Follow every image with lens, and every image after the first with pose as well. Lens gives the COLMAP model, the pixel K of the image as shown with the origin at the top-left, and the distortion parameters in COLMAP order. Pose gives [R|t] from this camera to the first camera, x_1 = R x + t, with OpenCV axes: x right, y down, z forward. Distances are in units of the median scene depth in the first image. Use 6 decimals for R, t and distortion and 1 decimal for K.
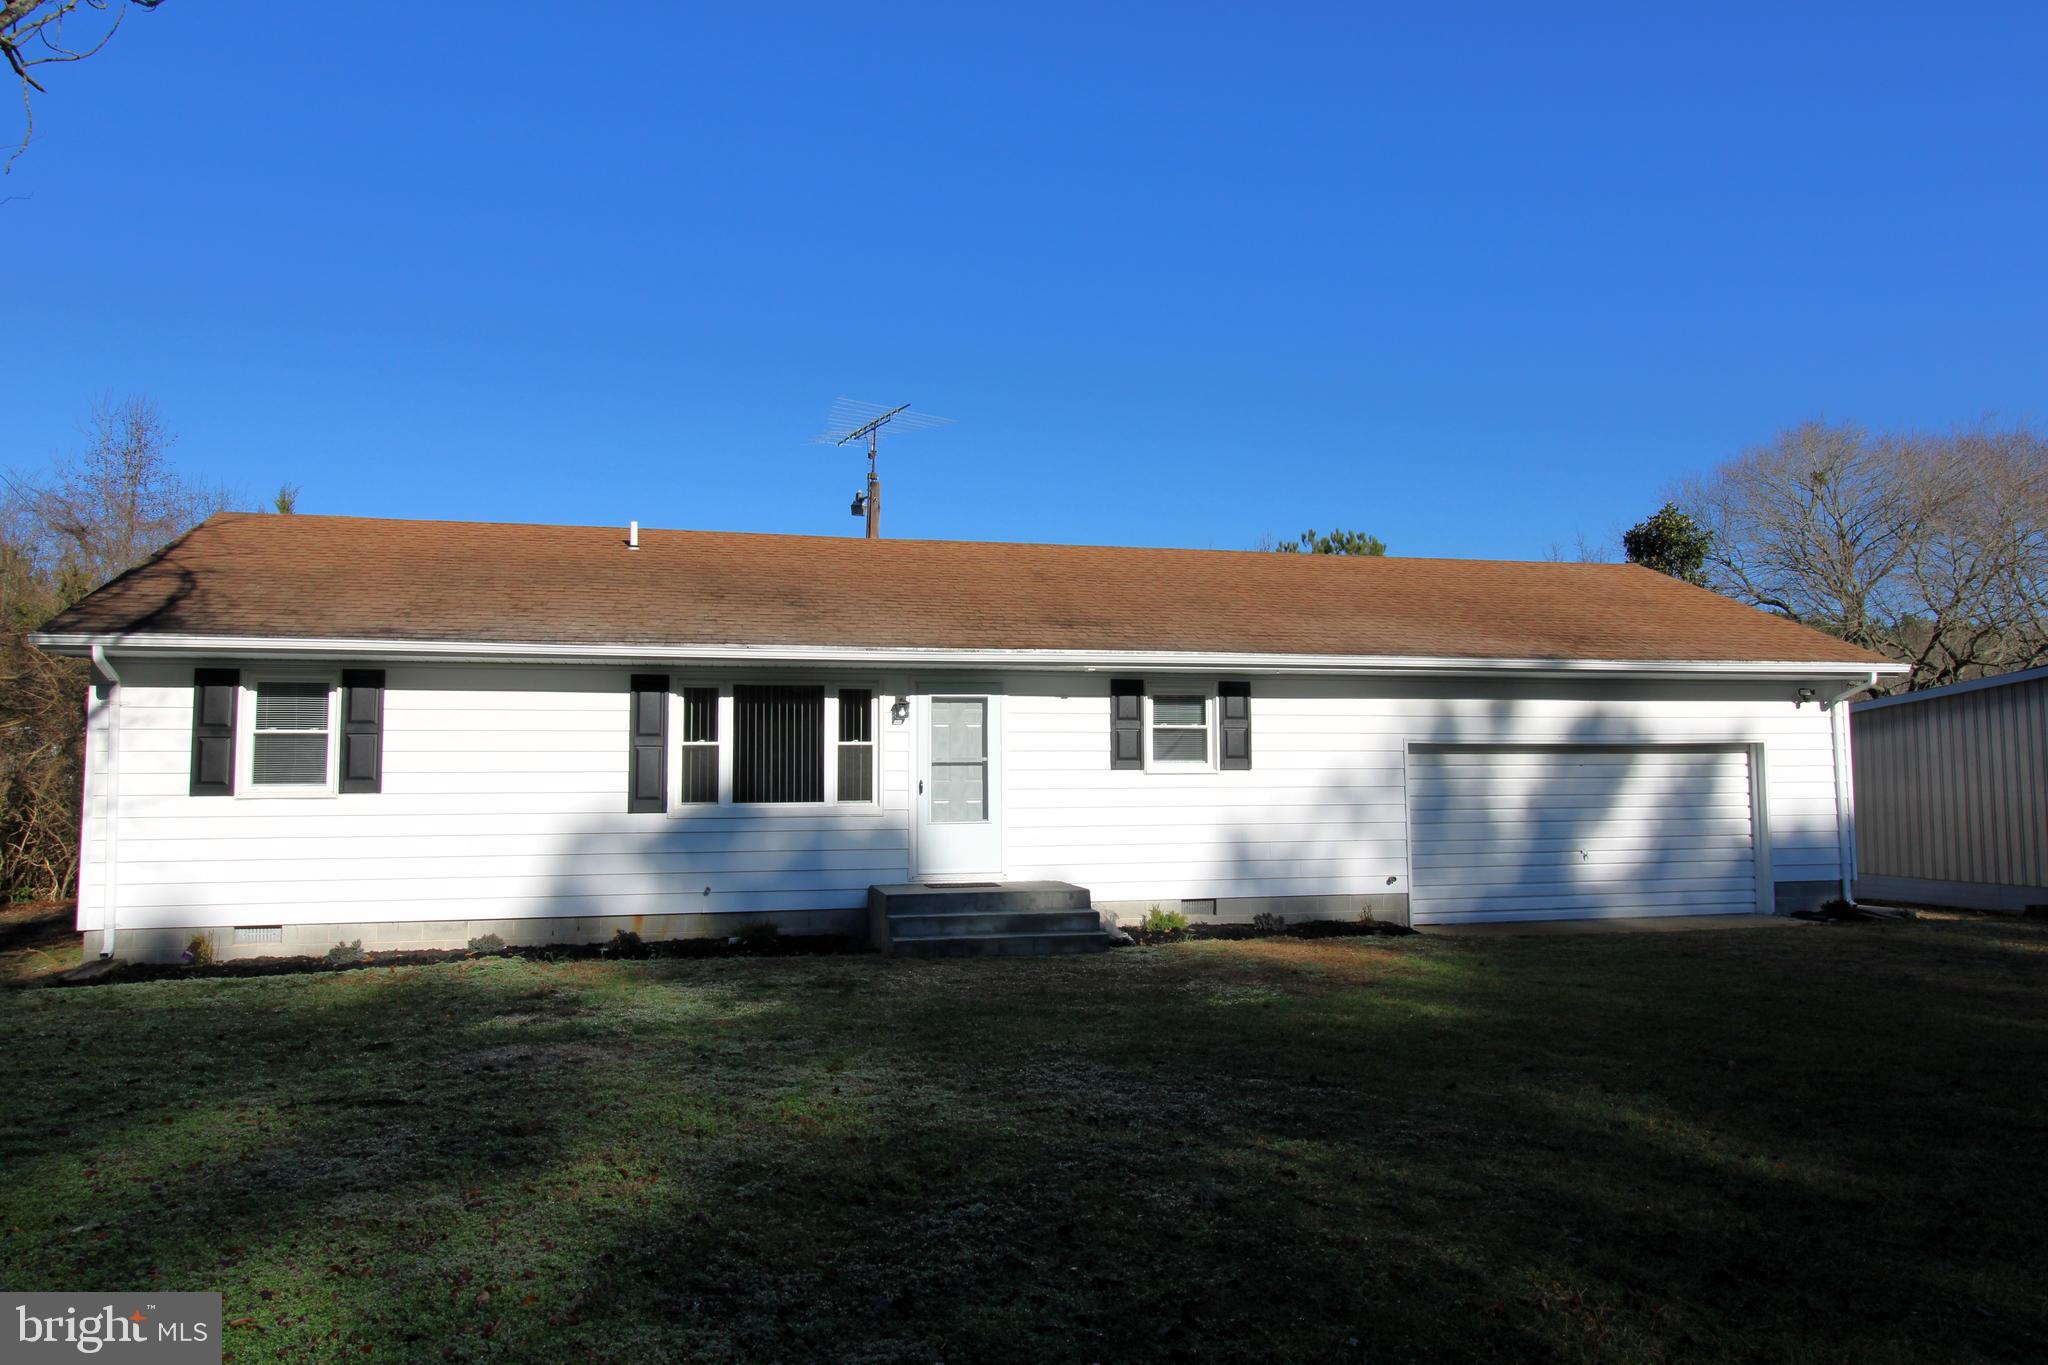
lens RADIAL K [[1627.1, 0, 1015.9], [0, 1627.1, 669.9], [0, 0, 1]] dist [0.009832, 0.008776]
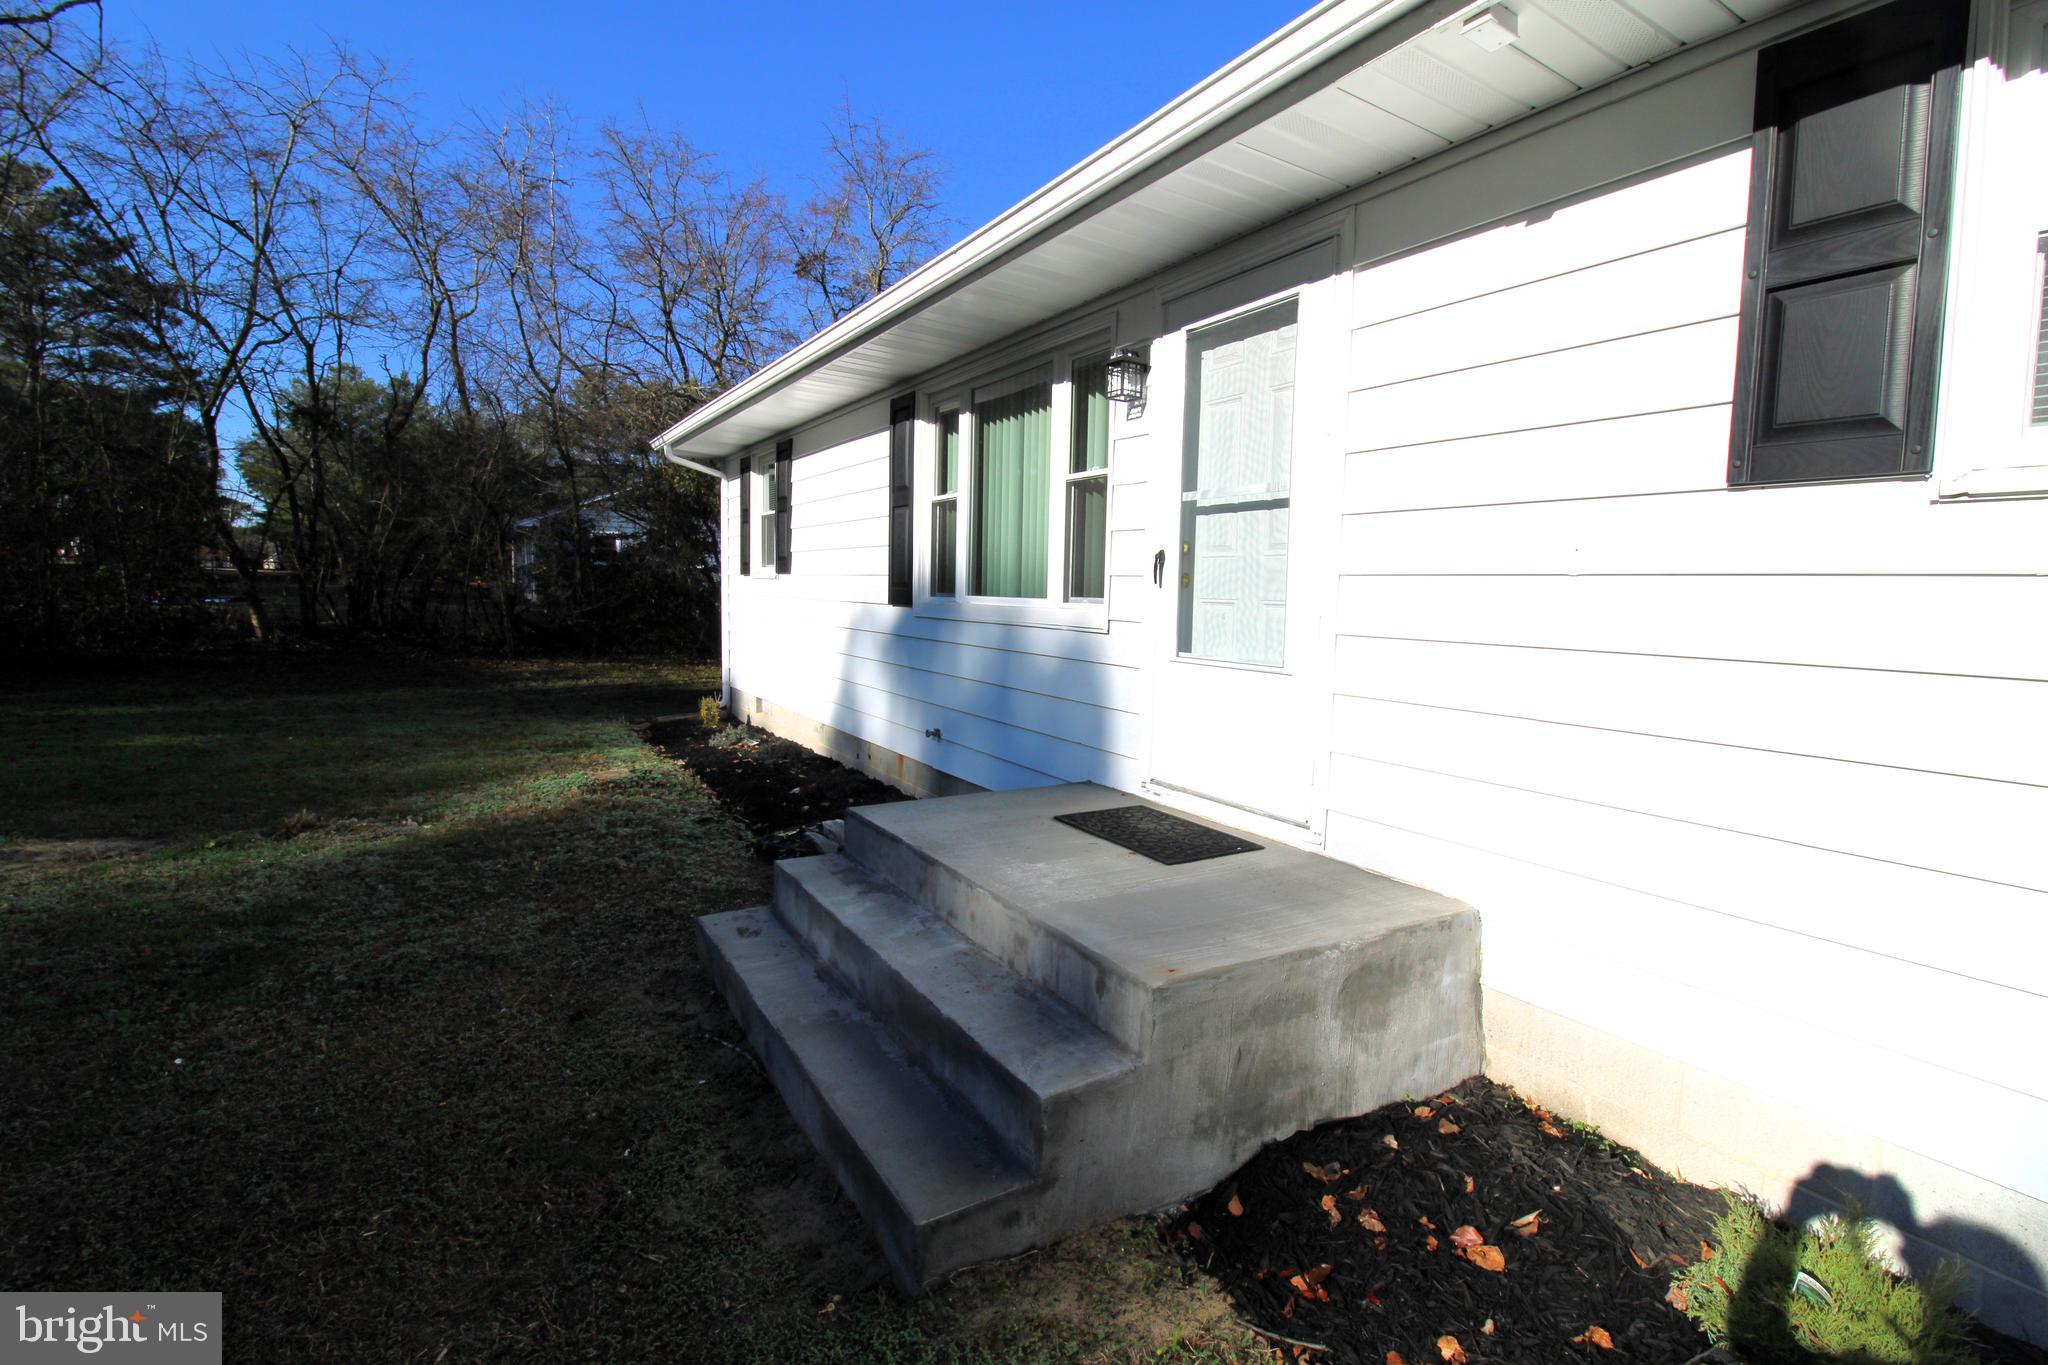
lens RADIAL K [[964.2, 0, 1027.9], [0, 964.2, 680.0], [0, 0, 1]] dist [-0.001425, -0.000066]
pose [[0.243194, 0.108363, -0.963906, 0.169024], [0.063309, 0.989848, 0.127252, 0.066478], [0.967909, -0.091971, 0.233865, 0.889542]]
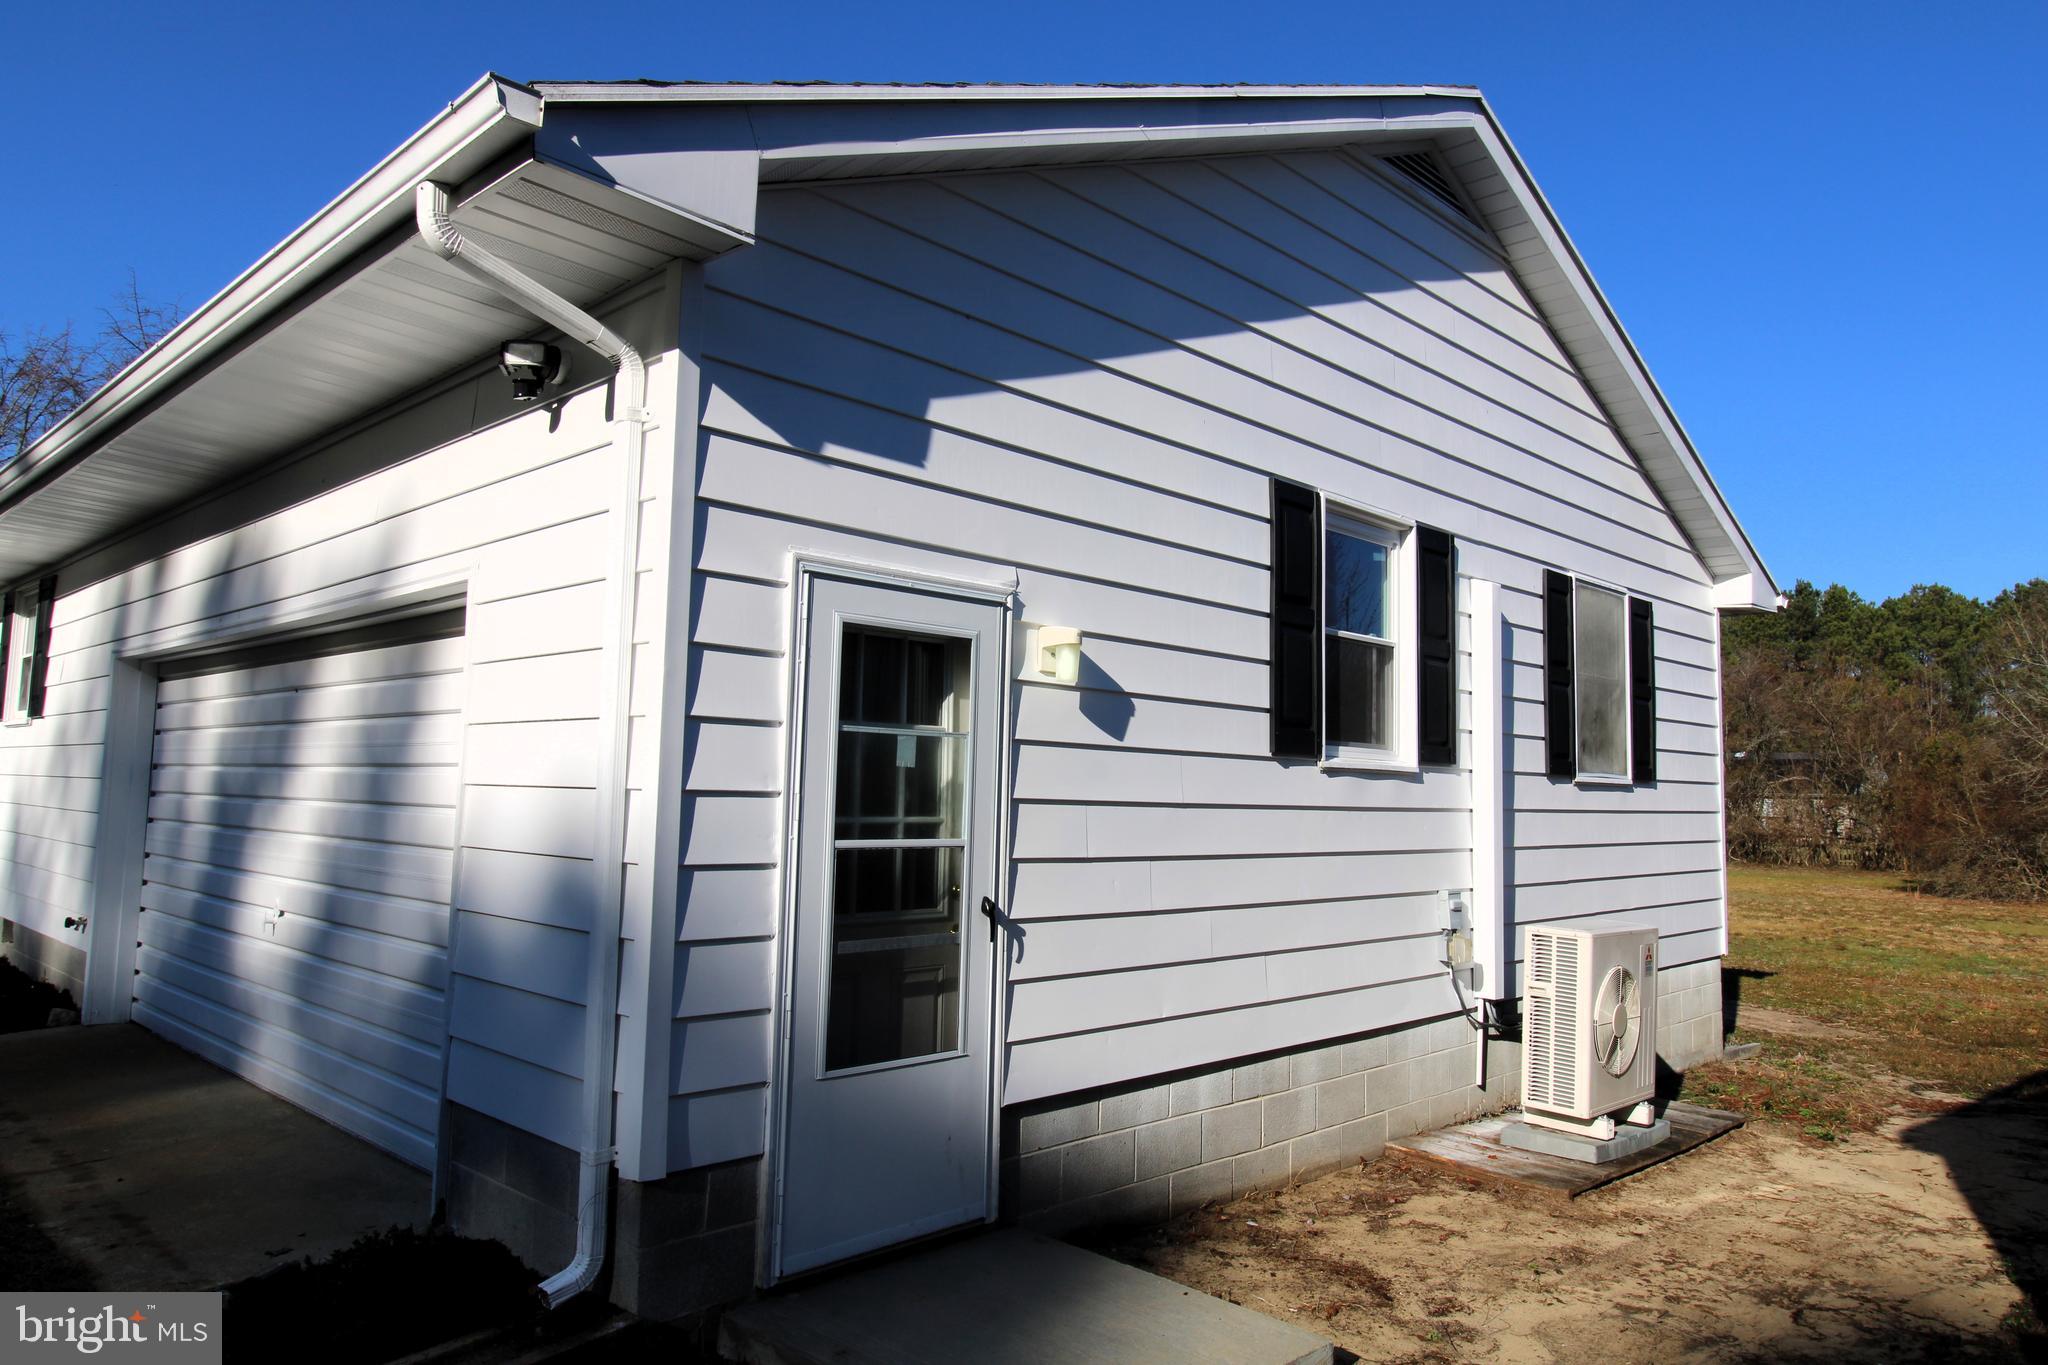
lens RADIAL K [[1353.1, 0, 1065.8], [0, 1353.1, 650.0], [0, 0, 1]] dist [0.004528, 0.000726]
pose [[0.480188, -0.073135, -0.874112, 0.826714], [0.046418, 0.997241, -0.057937, 0.087996], [0.875937, -0.012754, 0.482257, 1.139736]]
